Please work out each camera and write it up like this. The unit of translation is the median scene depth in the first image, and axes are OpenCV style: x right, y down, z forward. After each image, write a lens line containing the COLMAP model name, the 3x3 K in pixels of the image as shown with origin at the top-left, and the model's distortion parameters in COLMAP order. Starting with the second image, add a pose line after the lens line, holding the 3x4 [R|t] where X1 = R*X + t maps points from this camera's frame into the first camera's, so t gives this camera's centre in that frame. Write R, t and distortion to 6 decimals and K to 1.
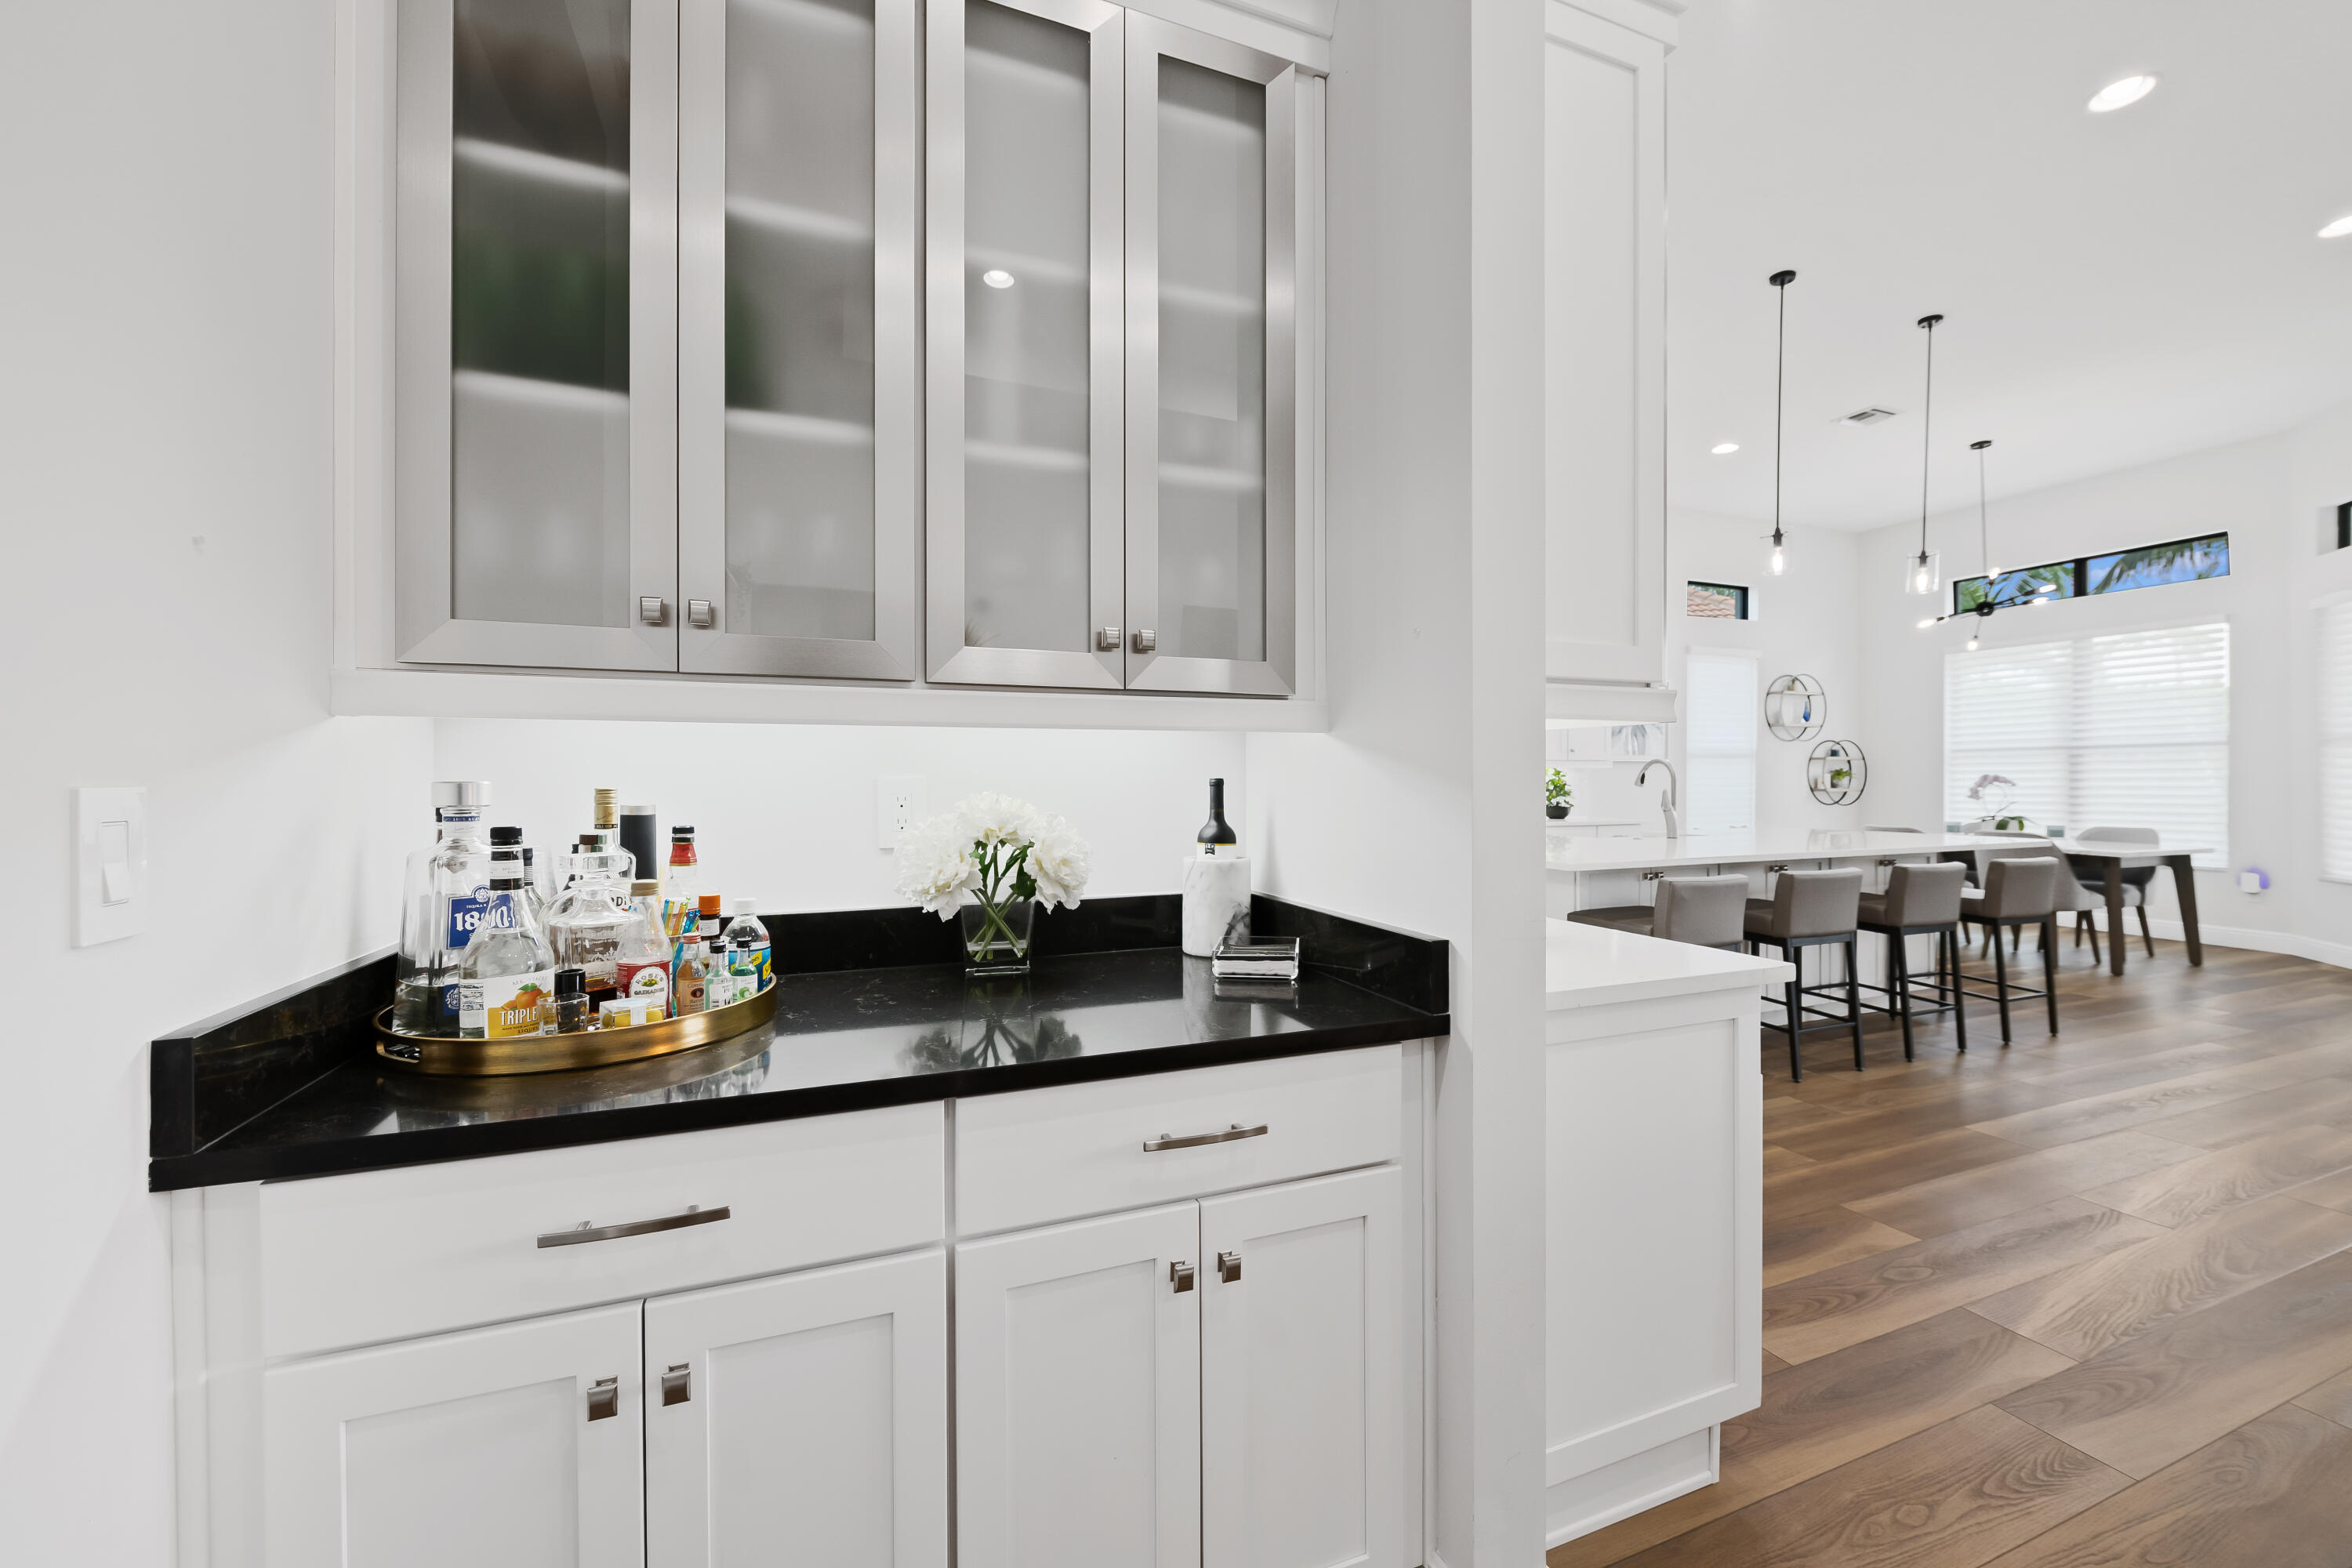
lens RADIAL K [[935.3, 0, 1193.6], [0, 935.3, 783.0], [0, 0, 1]] dist [-0.000548, -0.000172]
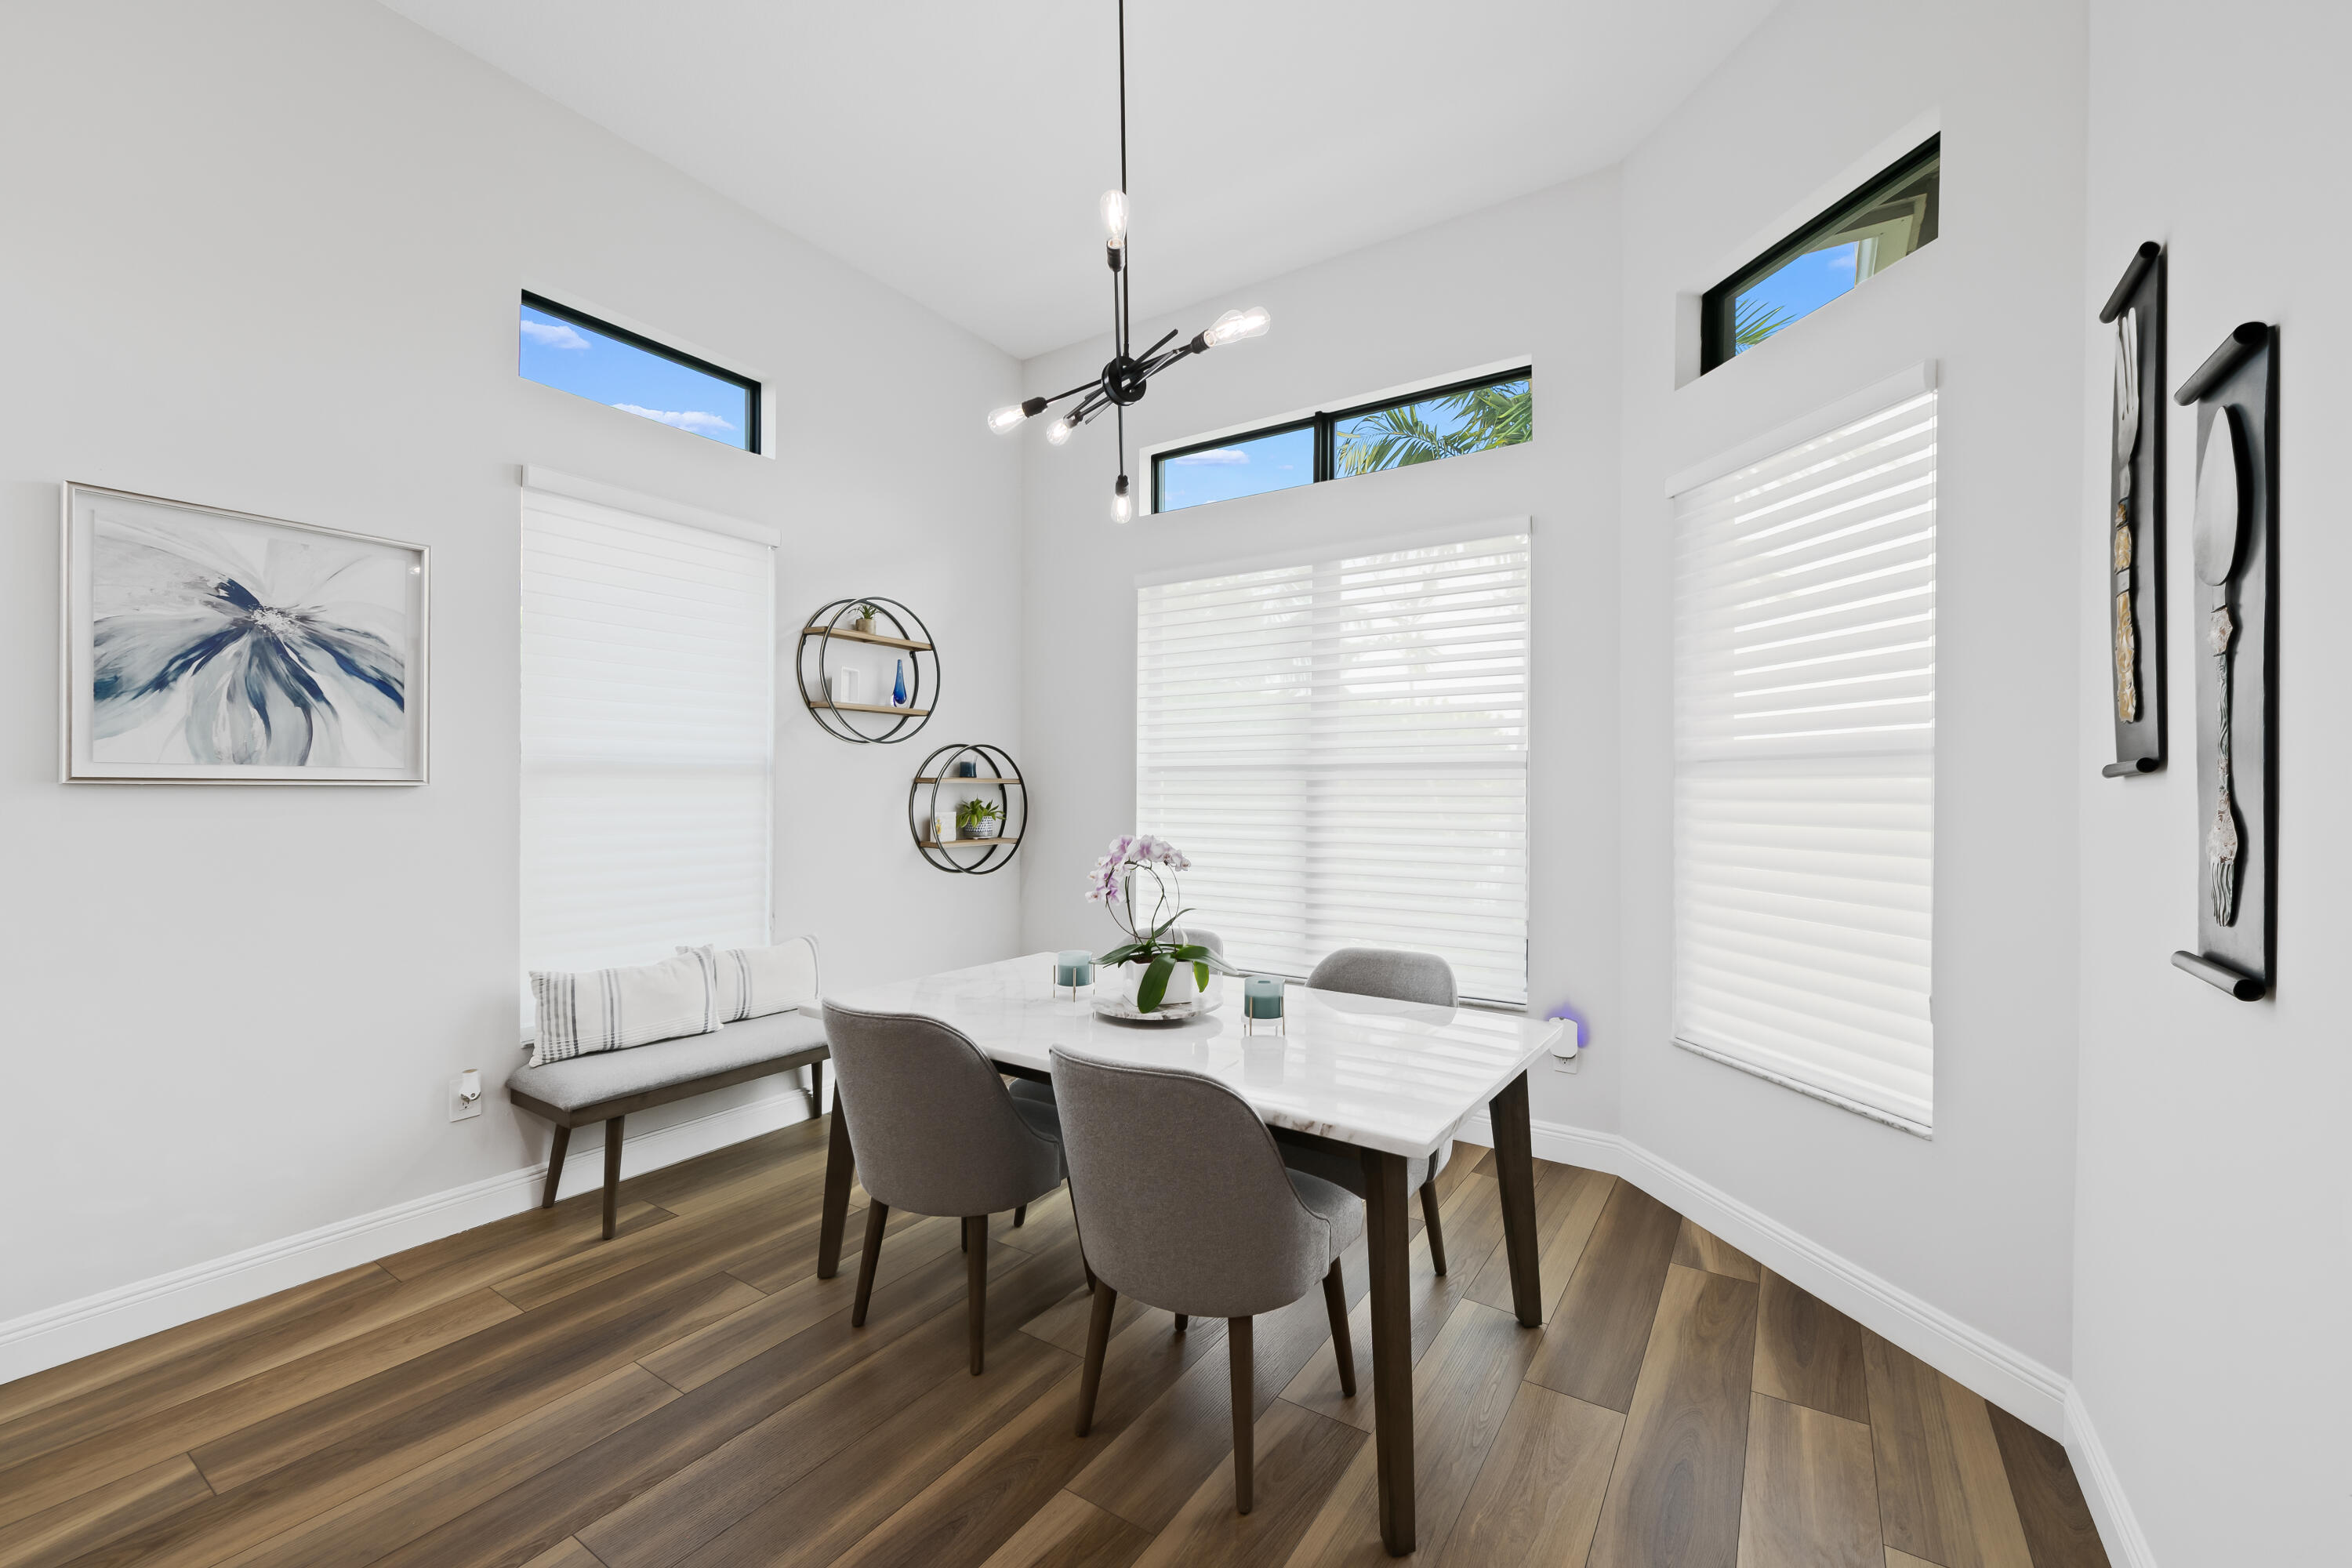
lens RADIAL K [[952.0, 0, 1188.9], [0, 952.0, 792.5], [0, 0, 1]] dist [0.002129, -0.000510]
pose [[0.821825, 0.003834, 0.569728, 0.572411], [-0.003609, 0.999992, -0.001525, -0.022654], [-0.569729, -0.000803, 0.821832, 0.593824]]
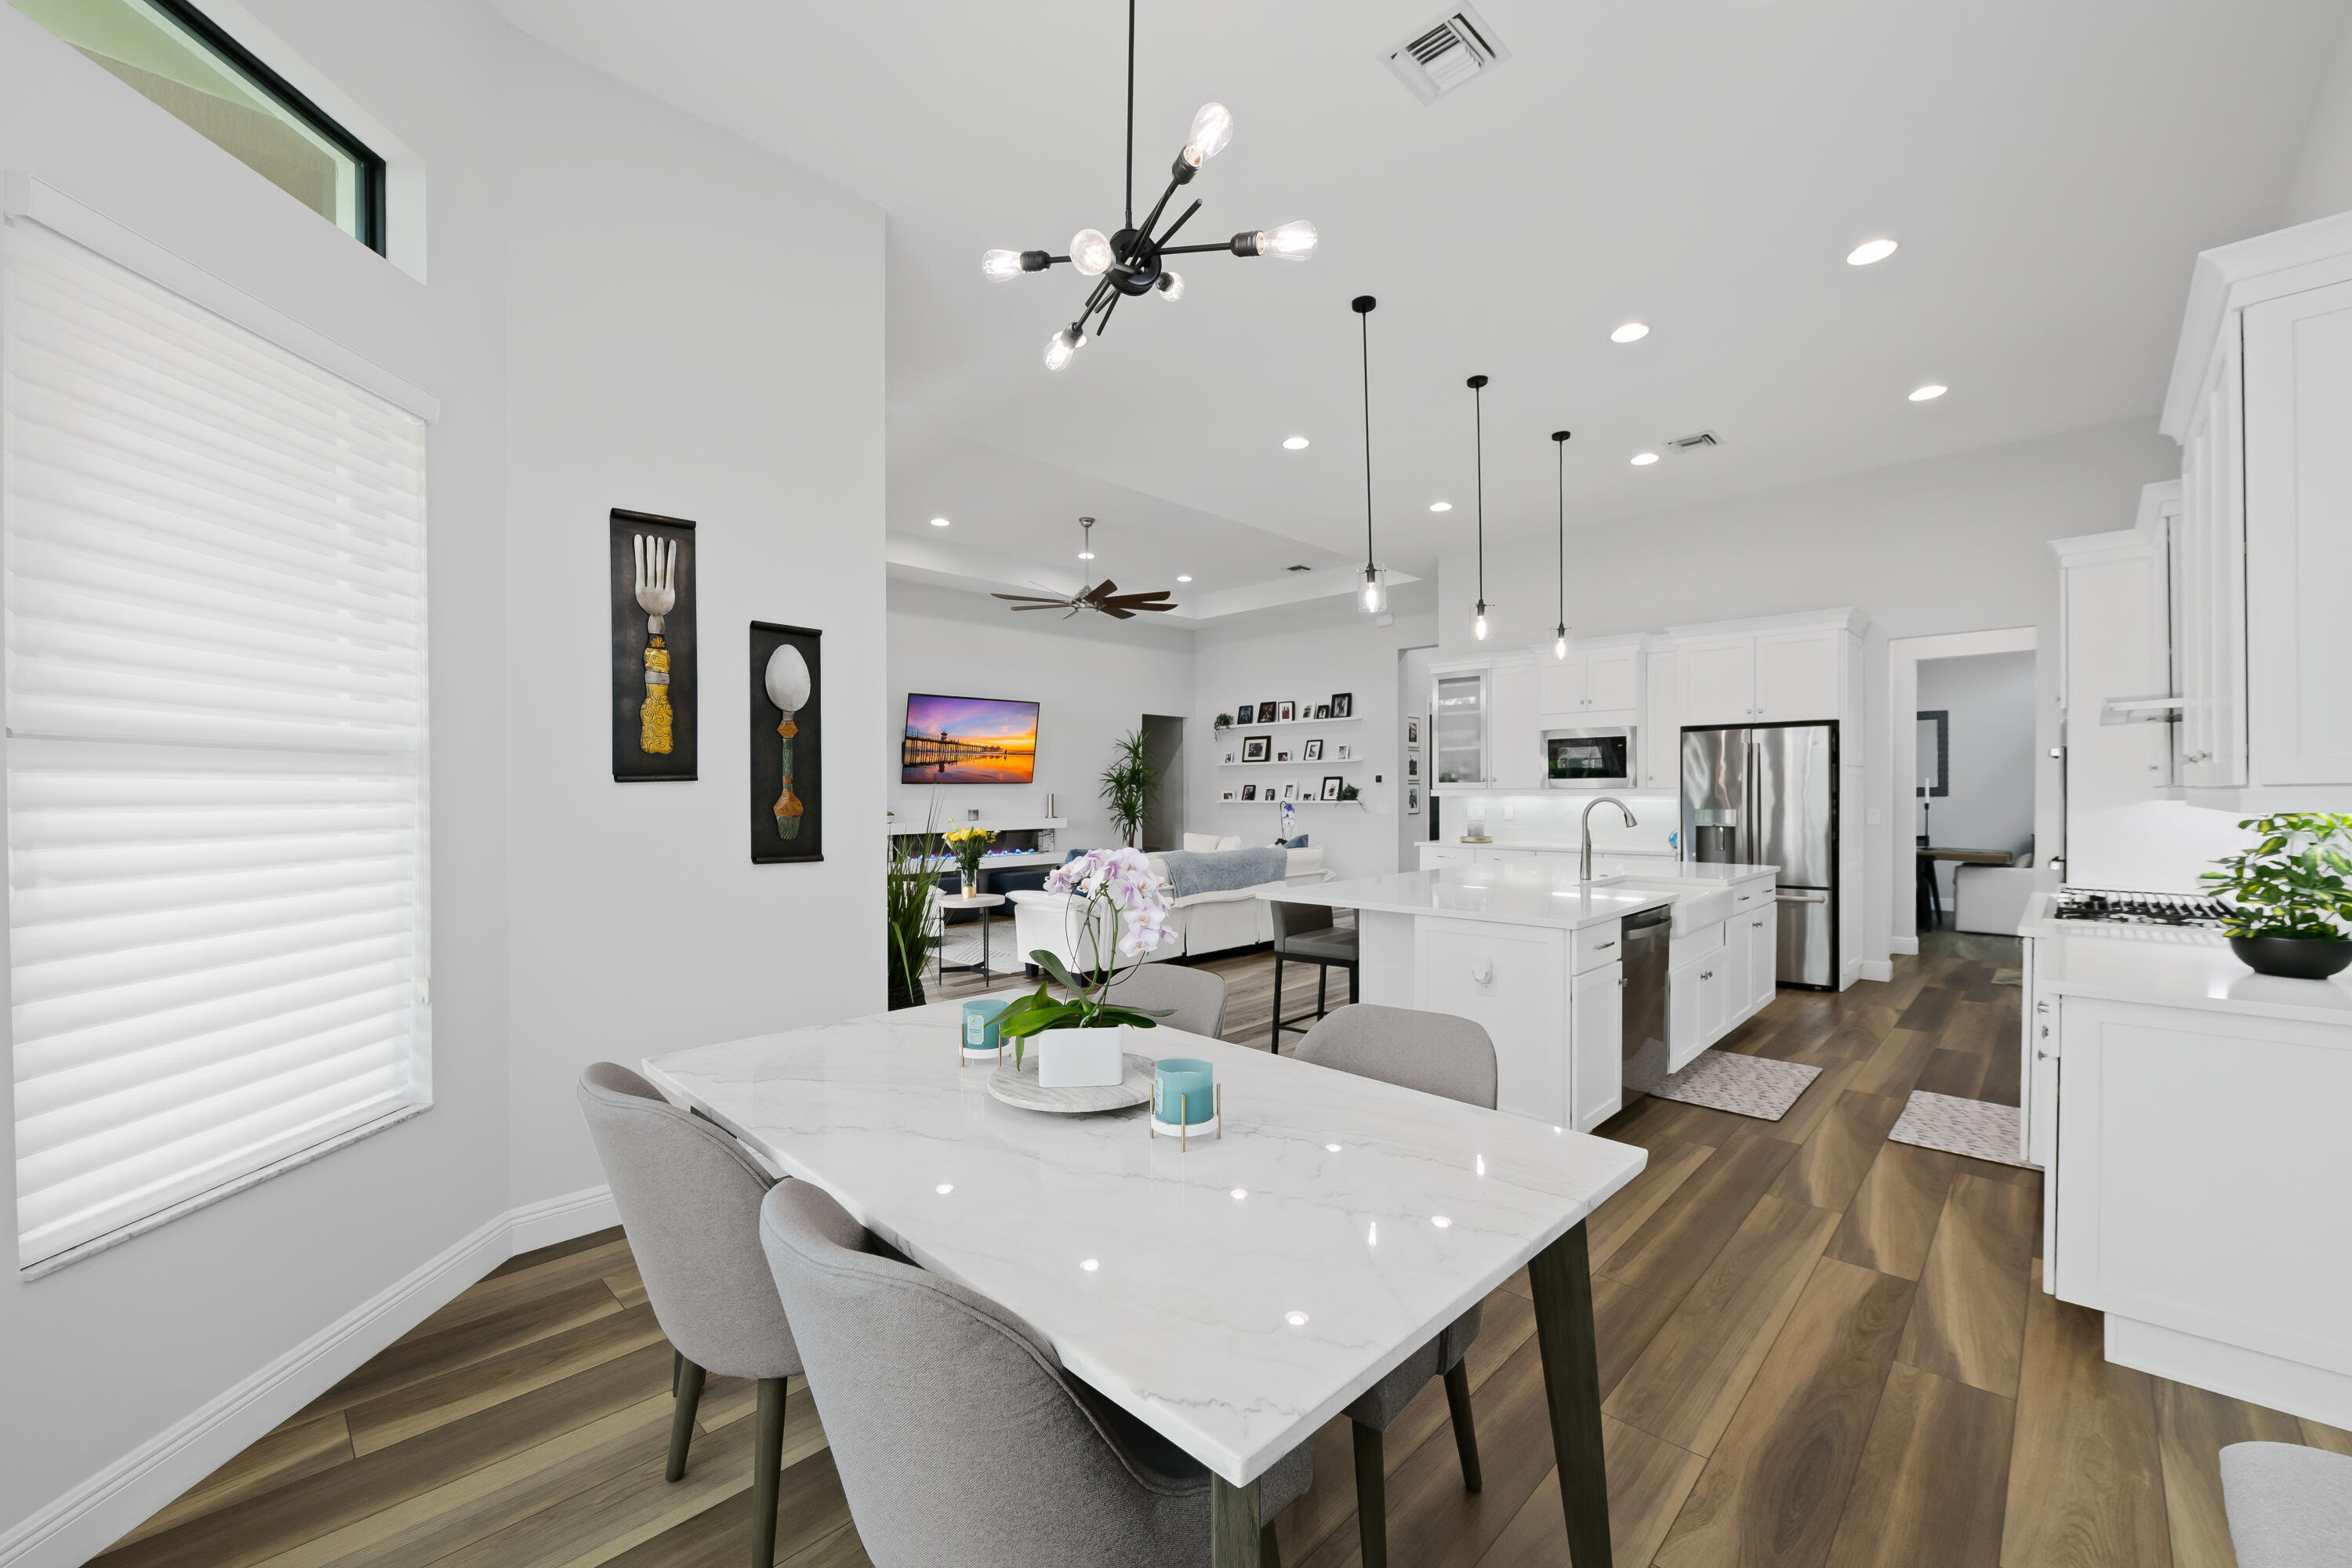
lens RADIAL K [[930.3, 0, 1195.3], [0, 930.3, 800.8], [0, 0, 1]] dist [-0.001303, -0.000224]
pose [[-0.907342, 0.008995, -0.420297, 0.826591], [0.003816, 0.999906, 0.013162, -0.023836], [0.420376, 0.010339, -0.907291, 1.100264]]
